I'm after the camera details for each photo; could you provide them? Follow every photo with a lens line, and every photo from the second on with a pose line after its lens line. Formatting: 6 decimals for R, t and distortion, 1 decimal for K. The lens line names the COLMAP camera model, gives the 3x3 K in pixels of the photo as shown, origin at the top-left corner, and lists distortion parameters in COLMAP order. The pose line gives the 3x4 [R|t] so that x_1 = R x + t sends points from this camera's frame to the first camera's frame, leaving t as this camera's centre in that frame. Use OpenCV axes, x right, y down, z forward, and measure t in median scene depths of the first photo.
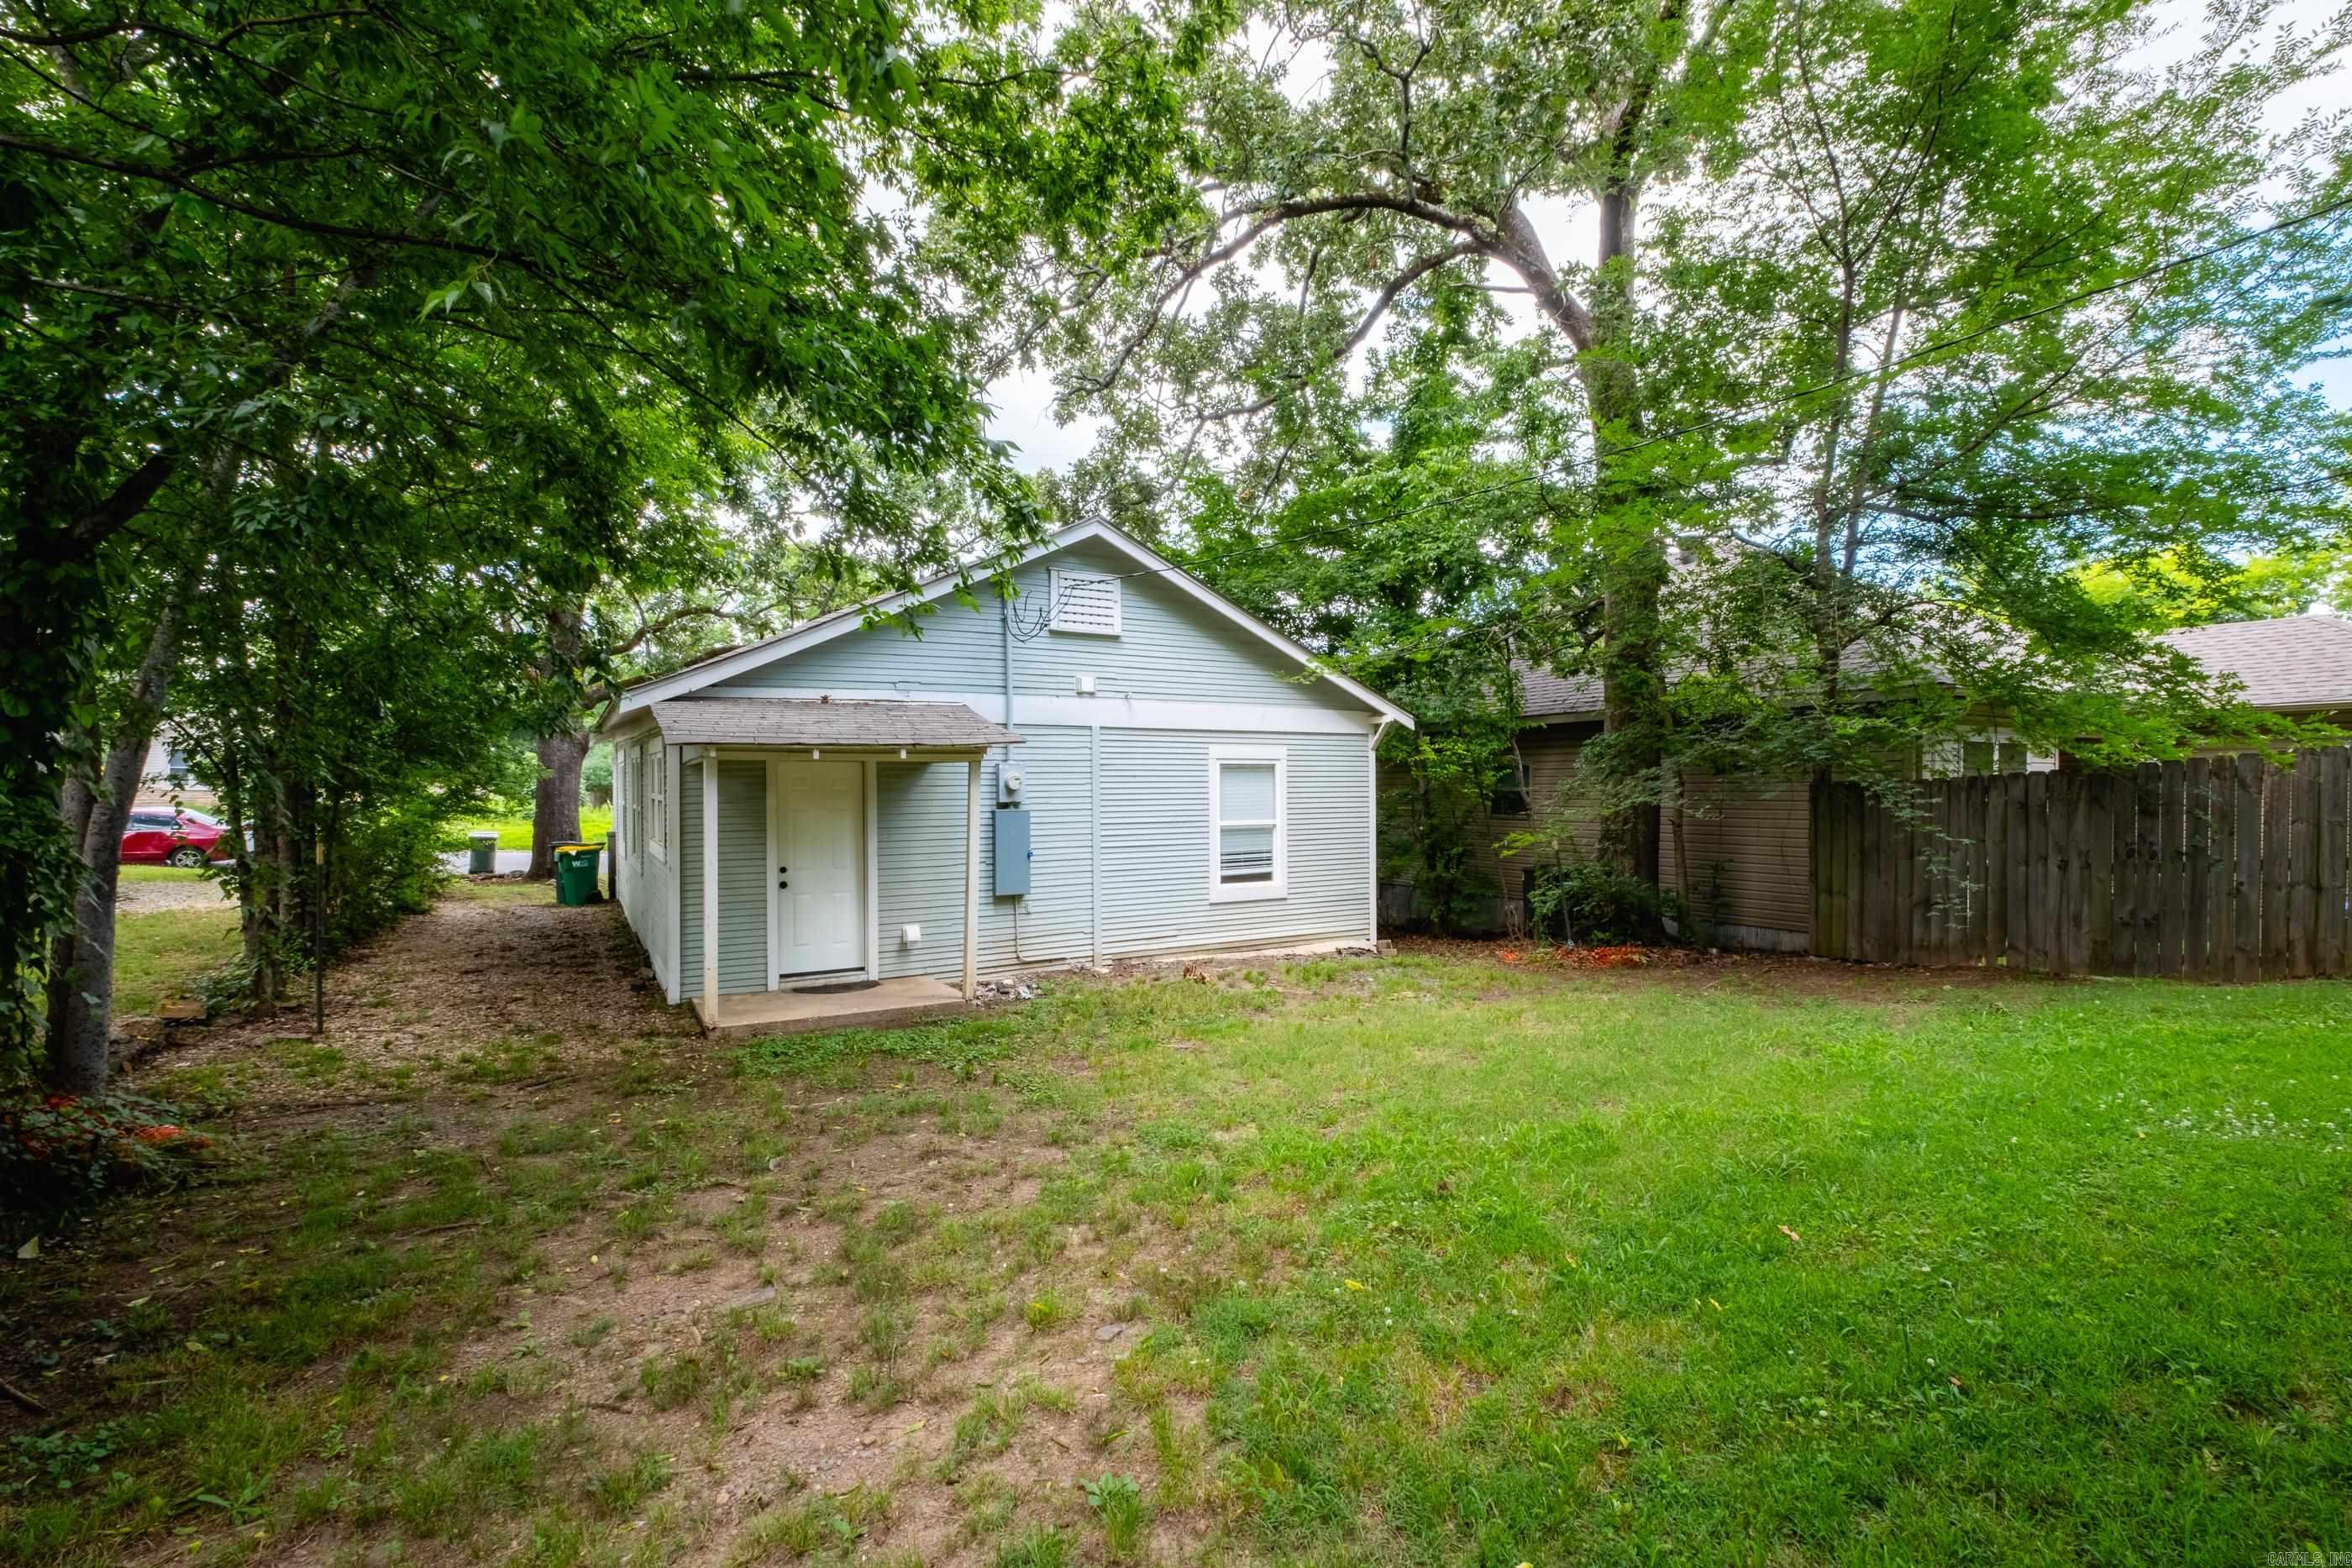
lens RADIAL K [[1019.3, 0, 1172.9], [0, 1019.3, 787.6], [0, 0, 1]] dist [0.010487, -0.006060]
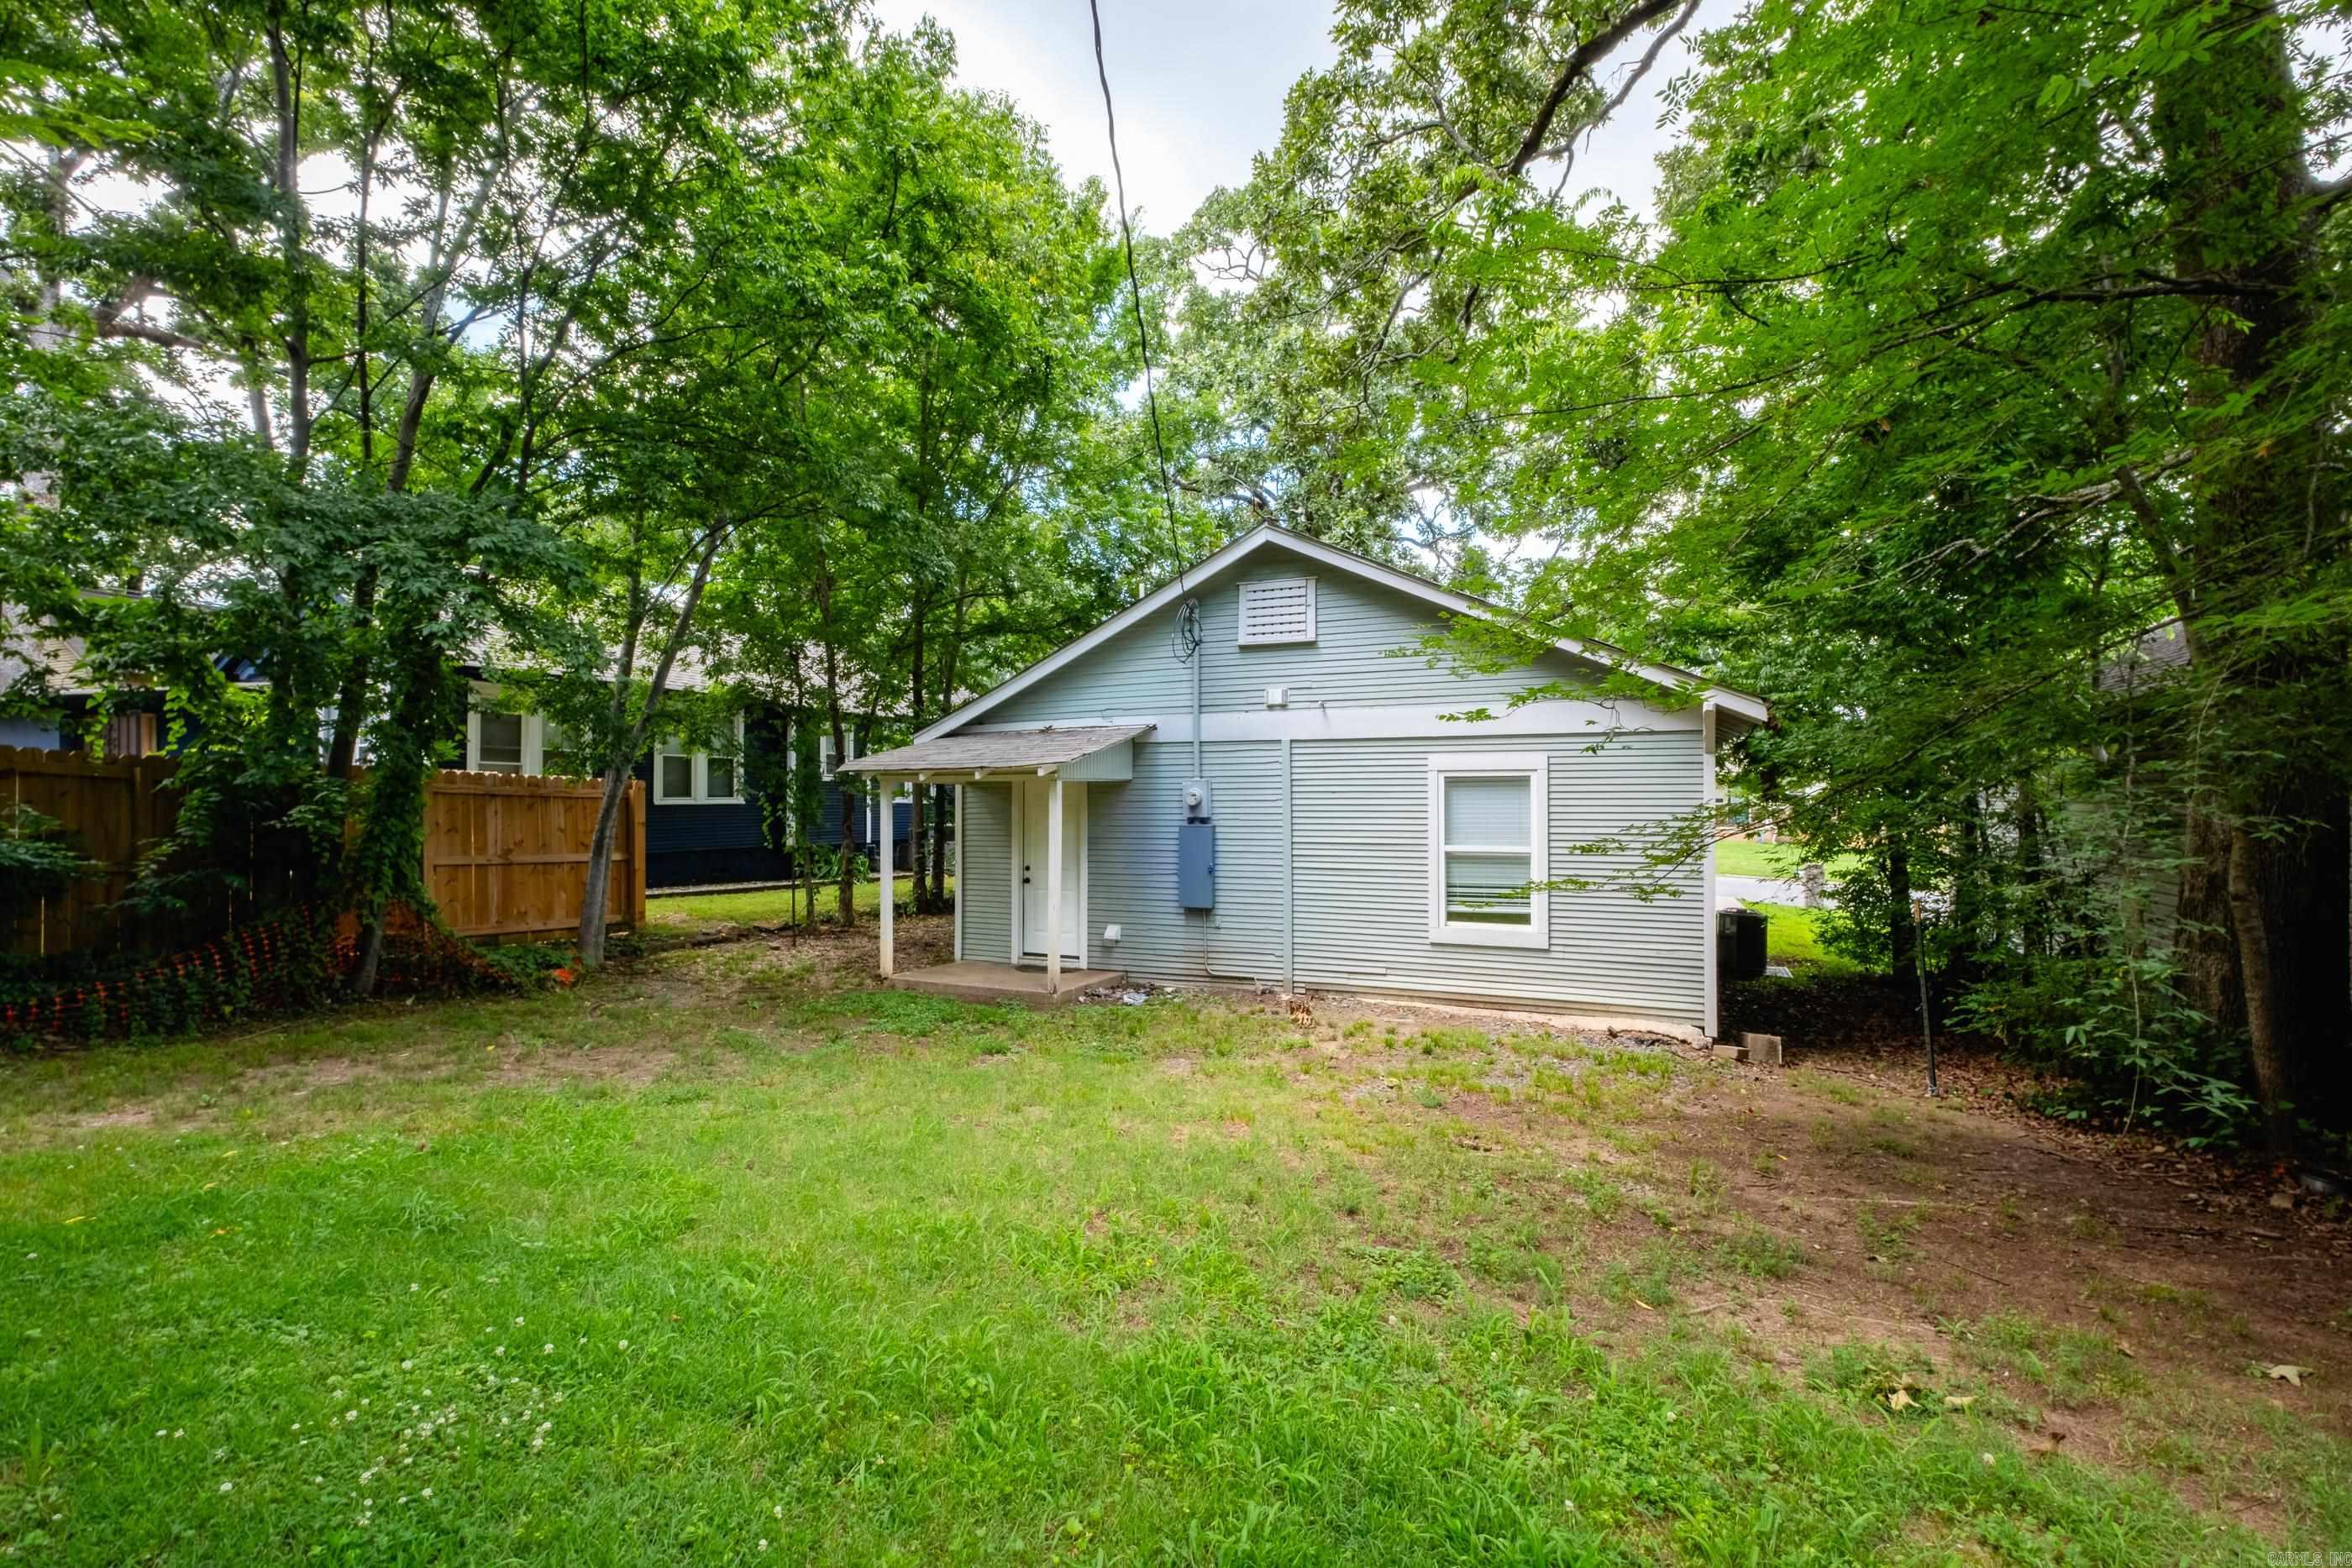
lens RADIAL K [[1019.3, 0, 1170.7], [0, 1019.3, 789.7], [0, 0, 1]] dist [0.010487, -0.006060]
pose [[0.595517, 0.001150, -0.803342, 0.639525], [-0.002221, 0.999998, -0.000215, -0.013542], [0.803339, 0.001912, 0.595518, 0.354064]]
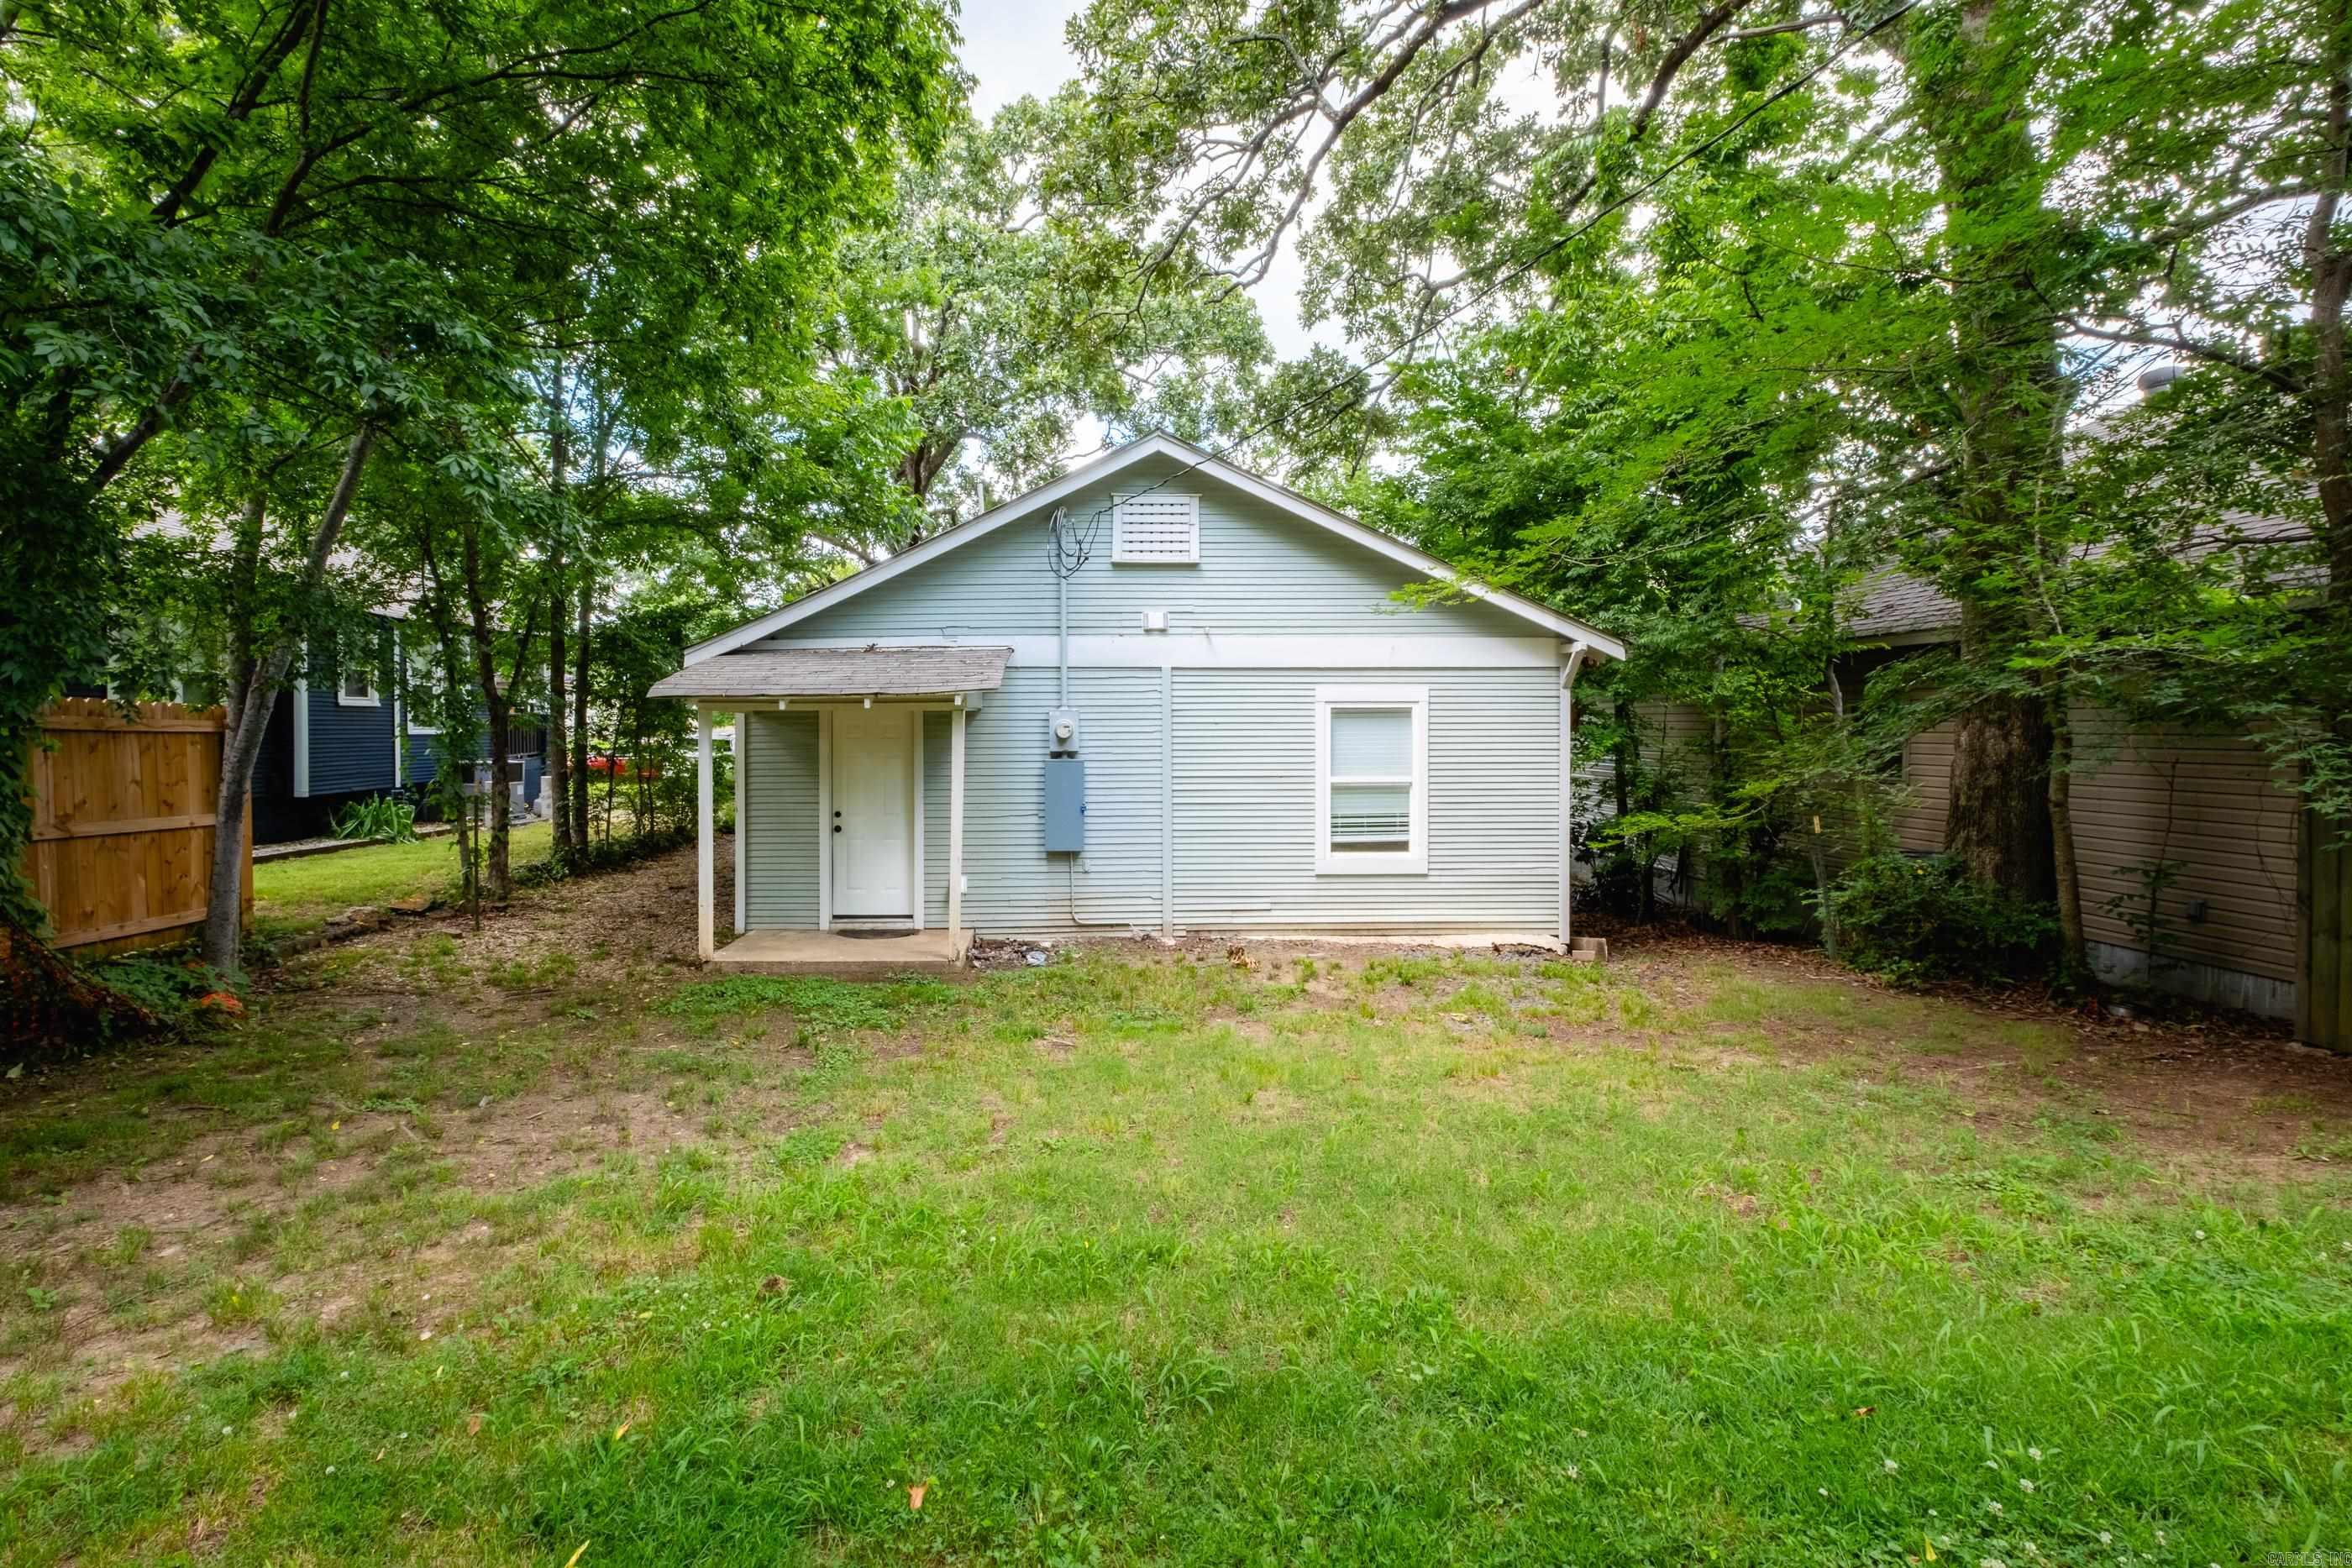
lens RADIAL K [[1070.2, 0, 1121.8], [0, 1070.2, 735.6], [0, 0, 1]] dist [-0.000475, -0.000800]
pose [[0.876926, 0.009751, -0.480526, 0.346952], [-0.002939, 0.999884, 0.014926, -0.014657], [0.480616, -0.011676, 0.876853, 0.165989]]
